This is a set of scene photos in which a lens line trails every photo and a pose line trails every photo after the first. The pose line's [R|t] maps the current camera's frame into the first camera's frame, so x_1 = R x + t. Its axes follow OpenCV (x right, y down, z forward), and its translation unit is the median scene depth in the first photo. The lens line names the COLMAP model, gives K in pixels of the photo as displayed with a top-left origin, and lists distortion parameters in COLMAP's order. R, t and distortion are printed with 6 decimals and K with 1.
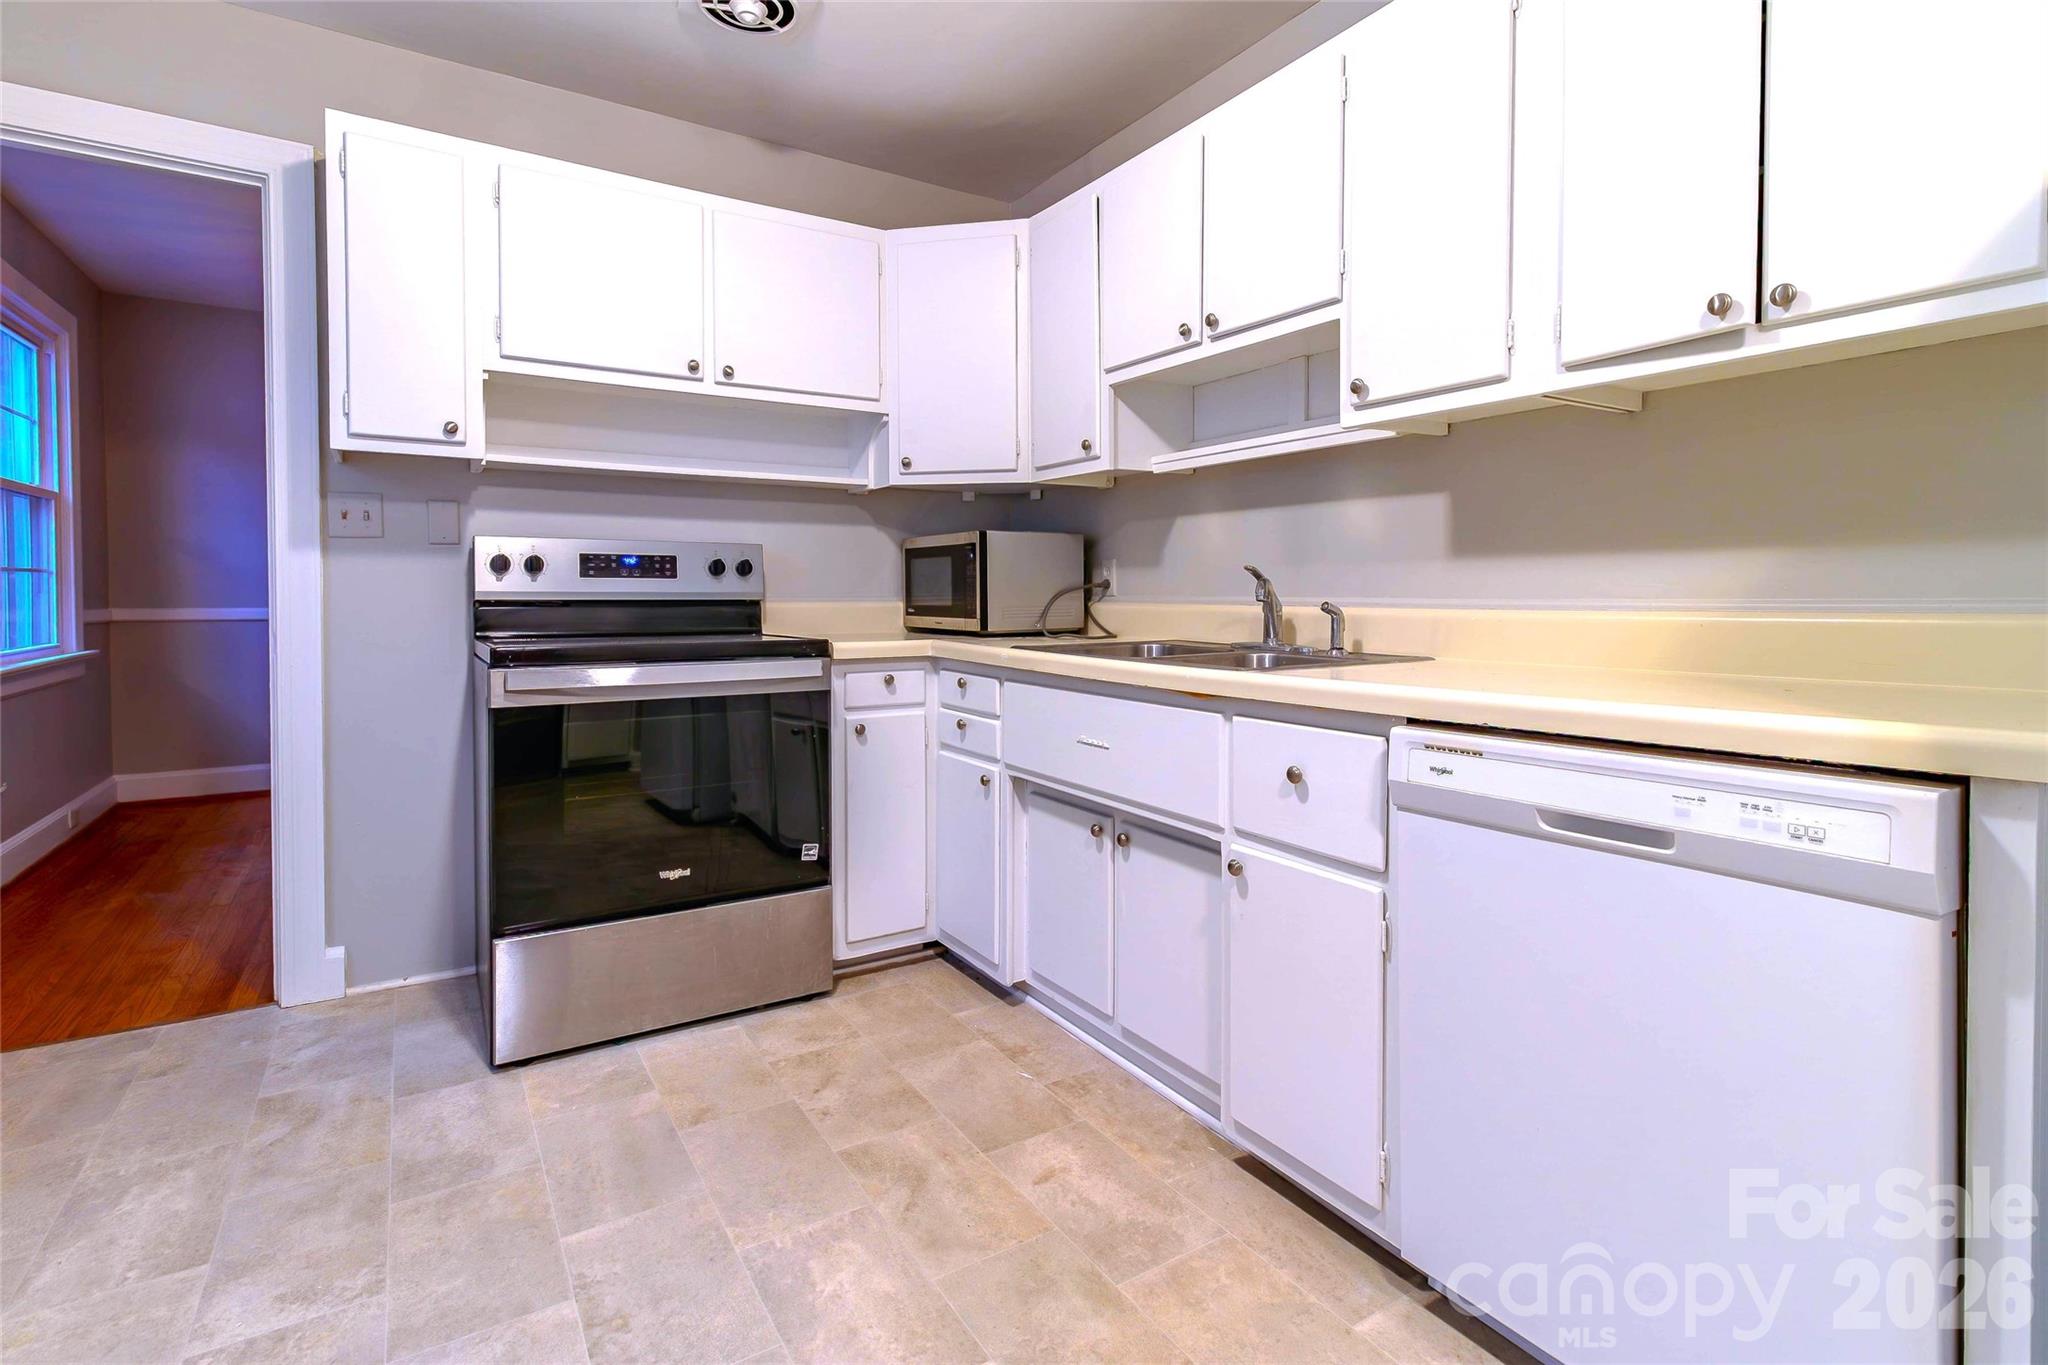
lens RADIAL K [[969.9, 0, 1033.7], [0, 969.9, 613.0], [0, 0, 1]] dist [0.000513, 0.000455]
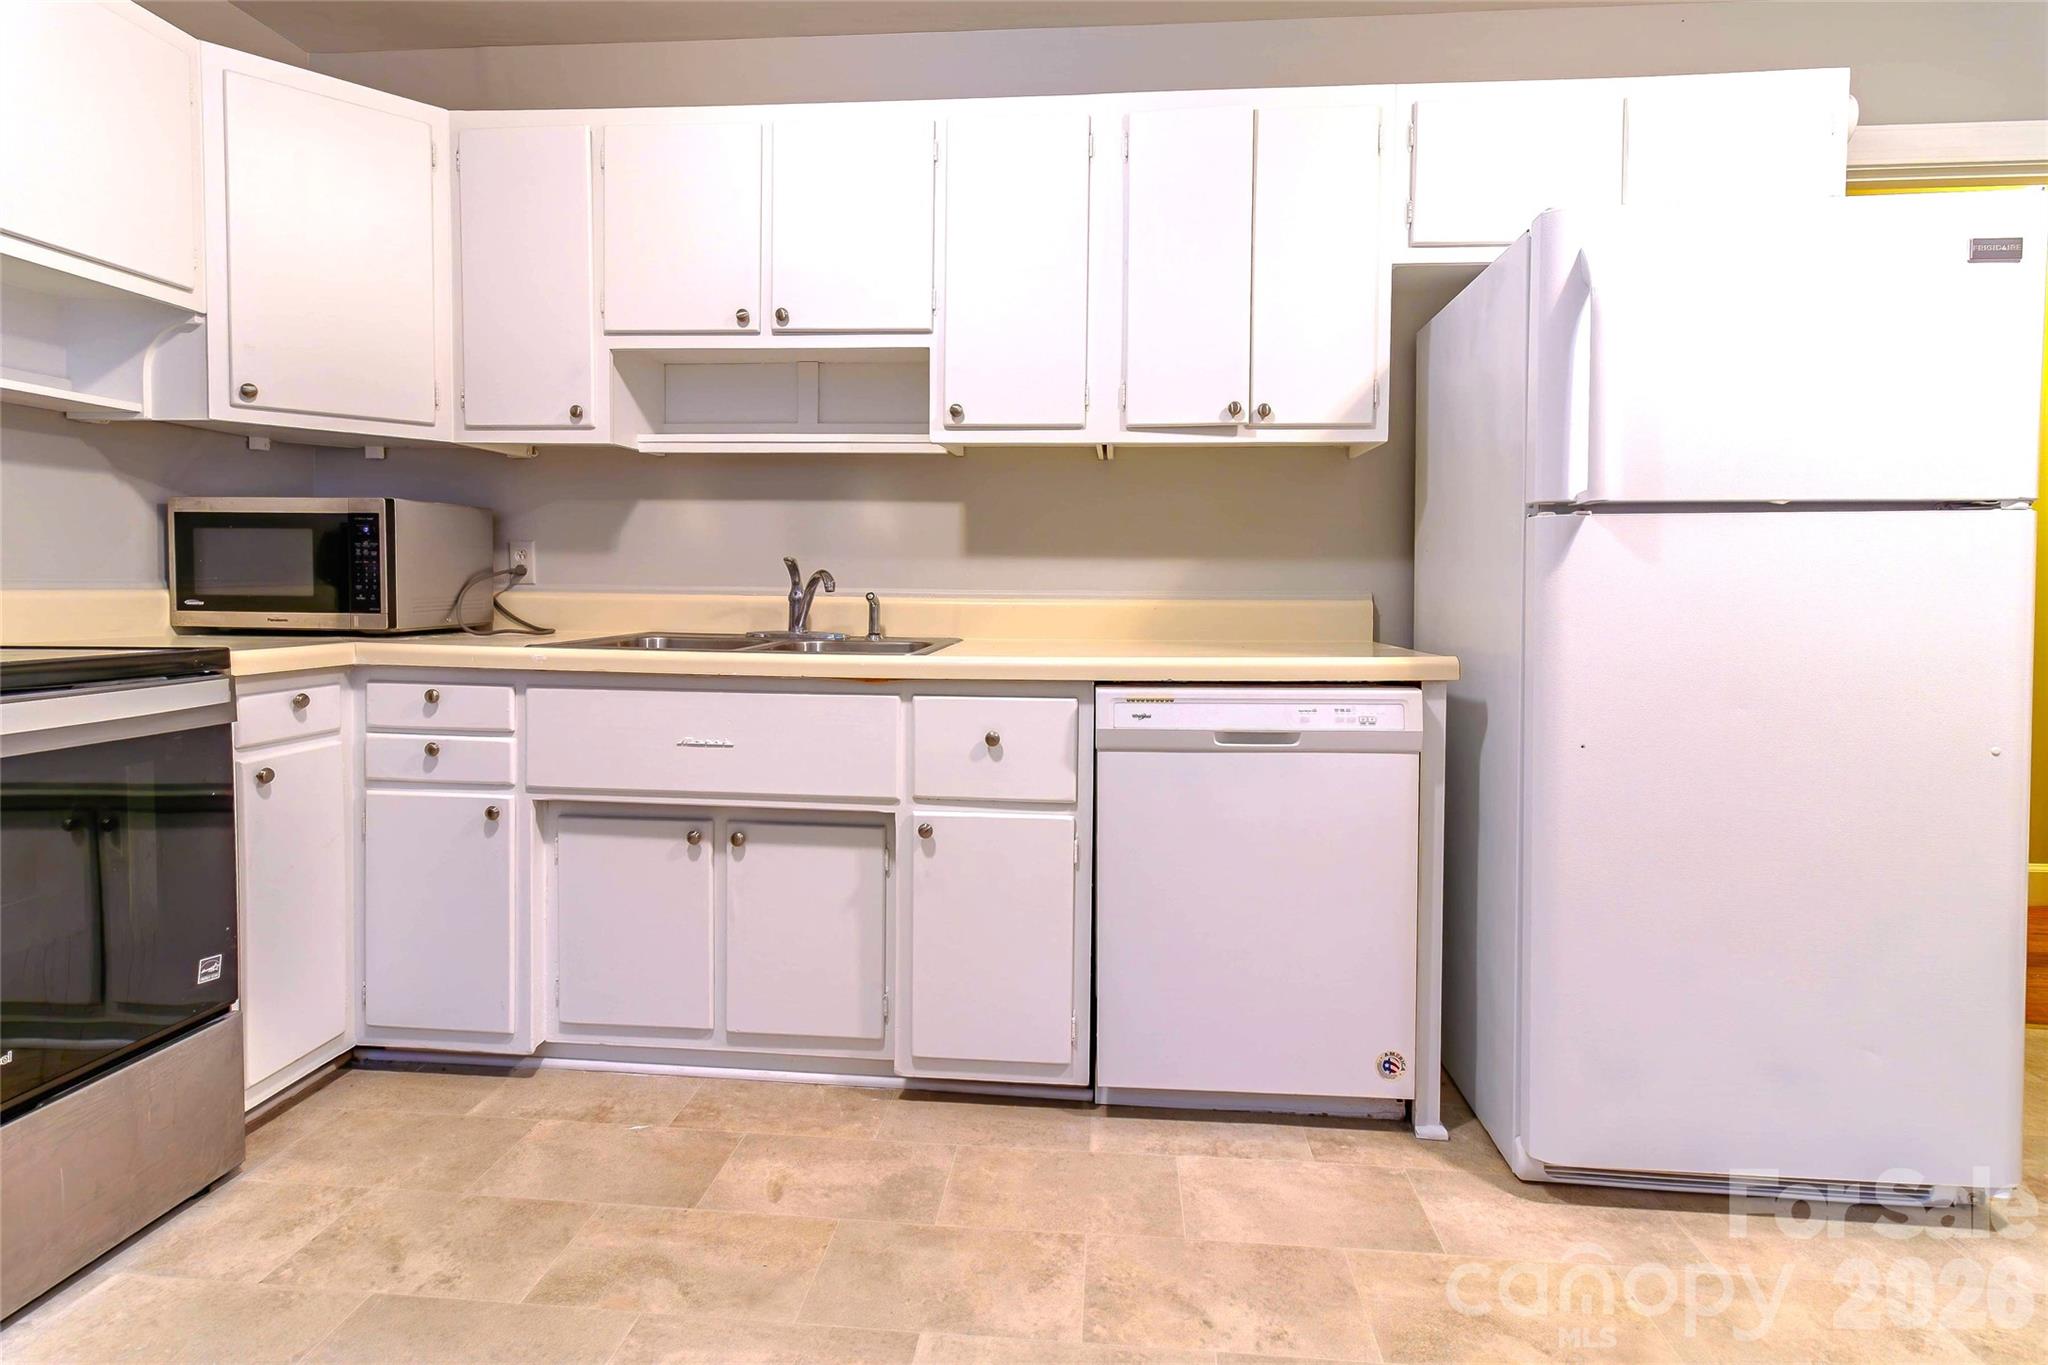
lens RADIAL K [[969.9, 0, 1033.7], [0, 969.9, 613.0], [0, 0, 1]] dist [0.000513, 0.000455]
pose [[0.610181, -0.016999, 0.792080, -0.464681], [0.006360, 0.999843, 0.016558, -0.004957], [-0.792237, -0.005066, 0.610193, 0.170359]]
